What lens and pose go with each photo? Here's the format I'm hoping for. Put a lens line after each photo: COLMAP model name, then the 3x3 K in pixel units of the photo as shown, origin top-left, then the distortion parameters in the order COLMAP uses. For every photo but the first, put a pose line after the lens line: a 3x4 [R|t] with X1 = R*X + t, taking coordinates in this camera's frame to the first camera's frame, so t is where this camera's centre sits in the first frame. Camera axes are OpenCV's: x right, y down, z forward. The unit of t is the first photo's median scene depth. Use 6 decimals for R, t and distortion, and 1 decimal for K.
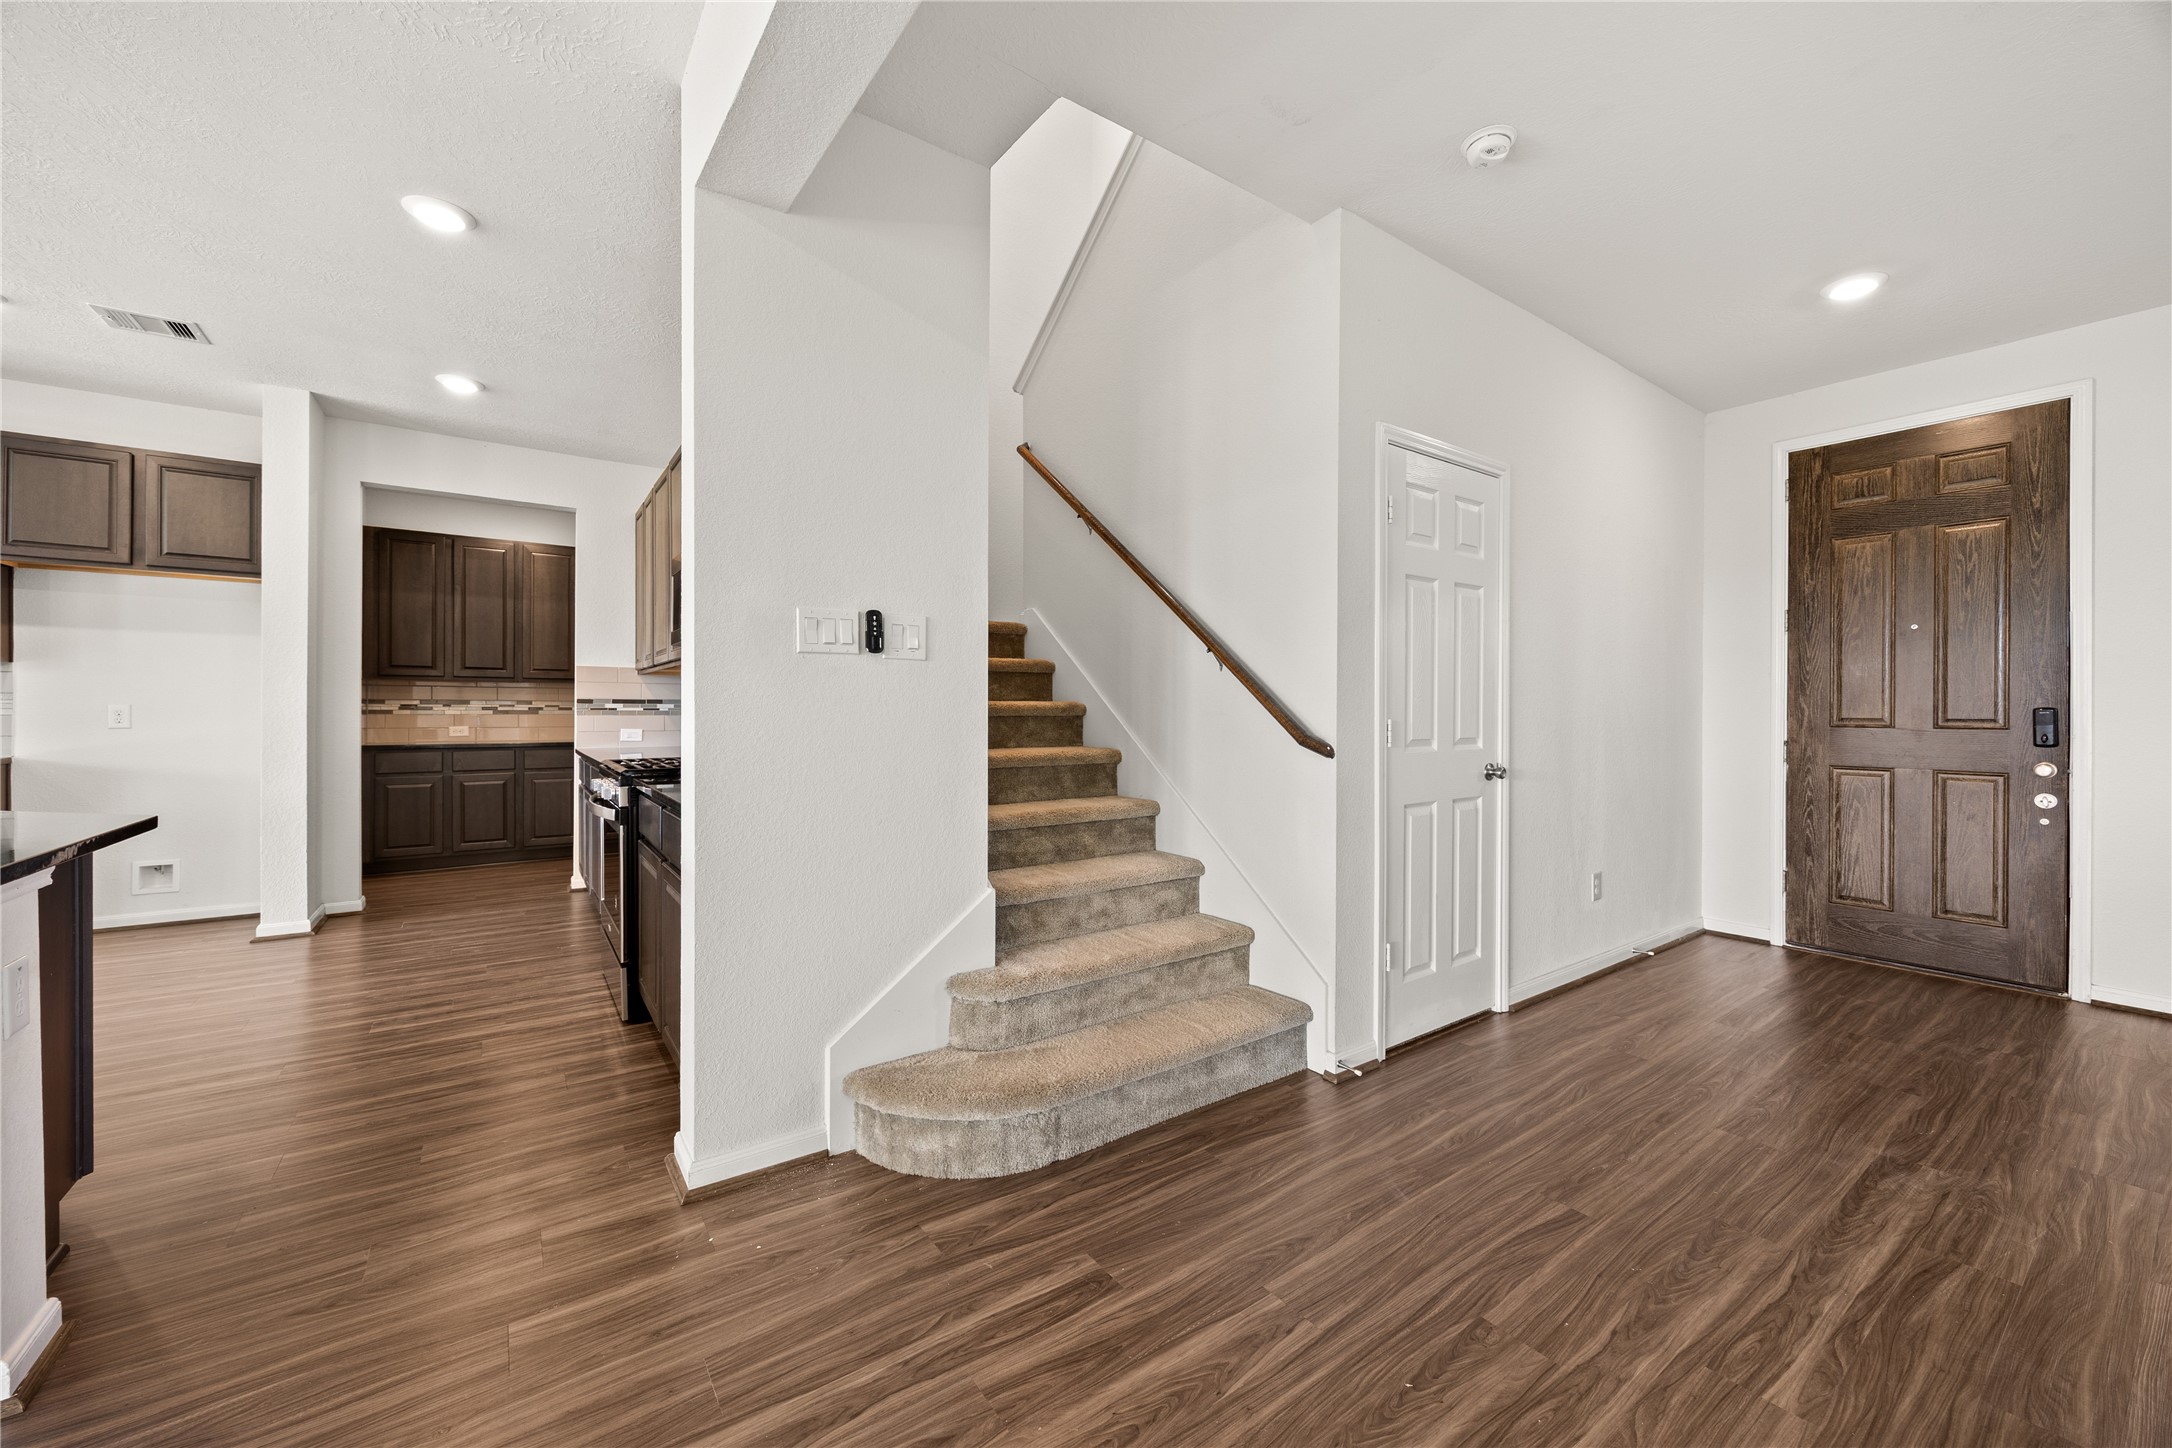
lens RADIAL K [[831.6, 0, 1090.4], [0, 831.6, 714.2], [0, 0, 1]] dist [-0.002206, -0.000242]
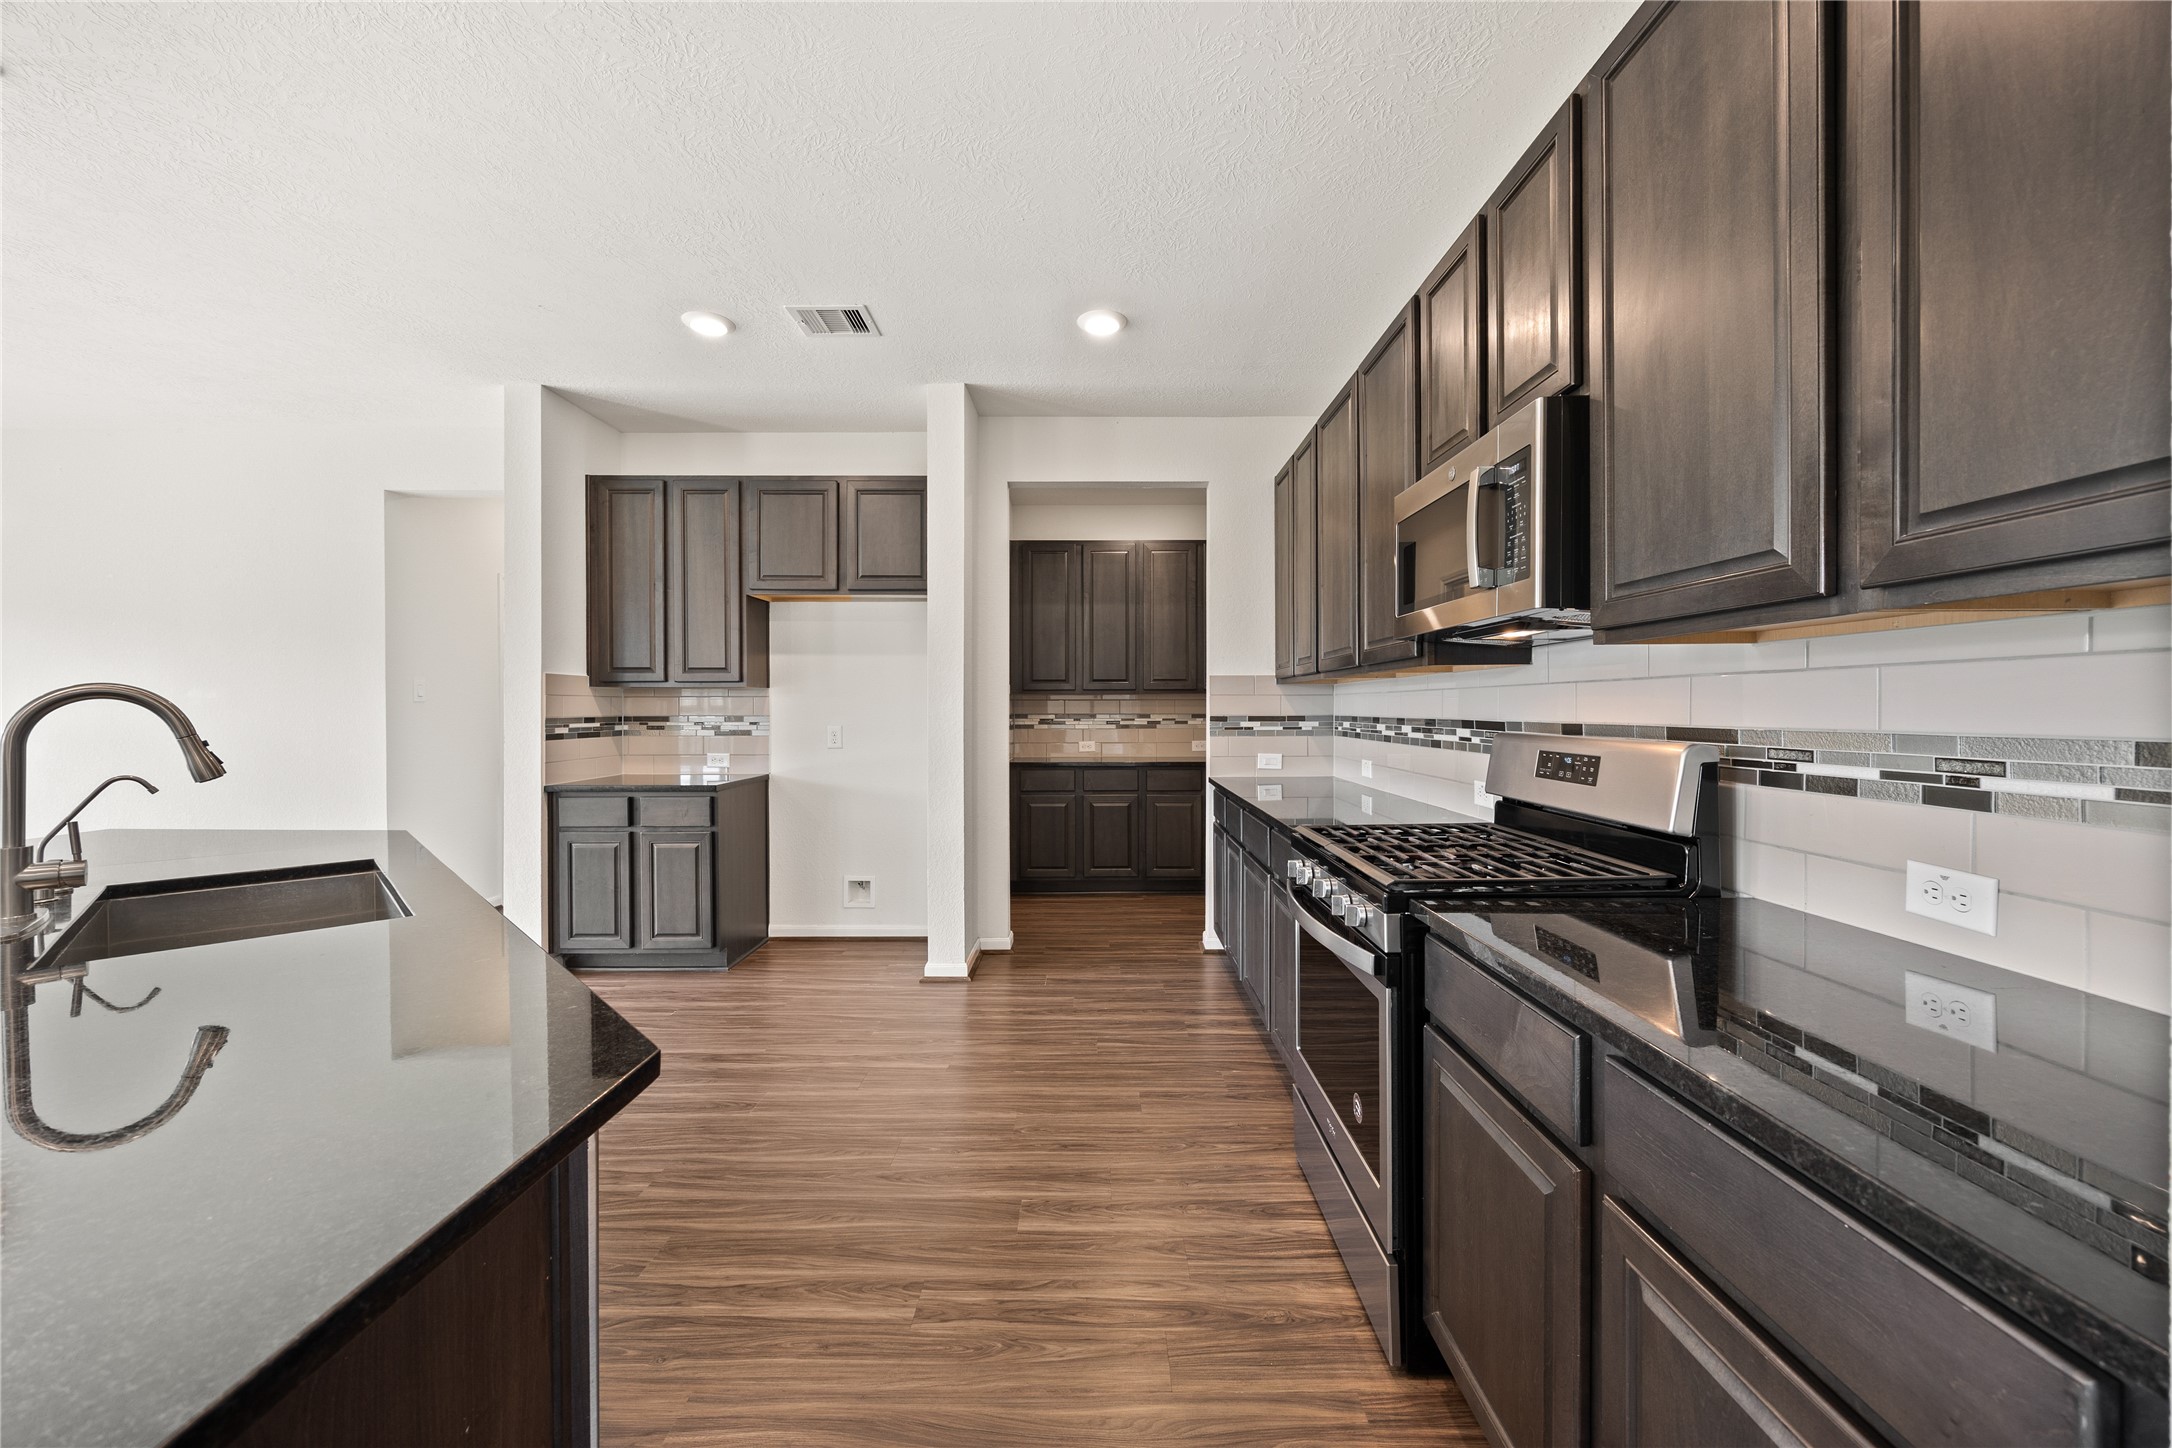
lens RADIAL K [[831.6, 0, 1090.4], [0, 831.6, 714.2], [0, 0, 1]] dist [-0.002206, -0.000242]
pose [[0.810415, -0.001951, -0.585853, -0.235178], [0.002959, 0.999995, 0.000763, -0.020978], [0.585849, -0.002351, 0.810417, 0.271334]]
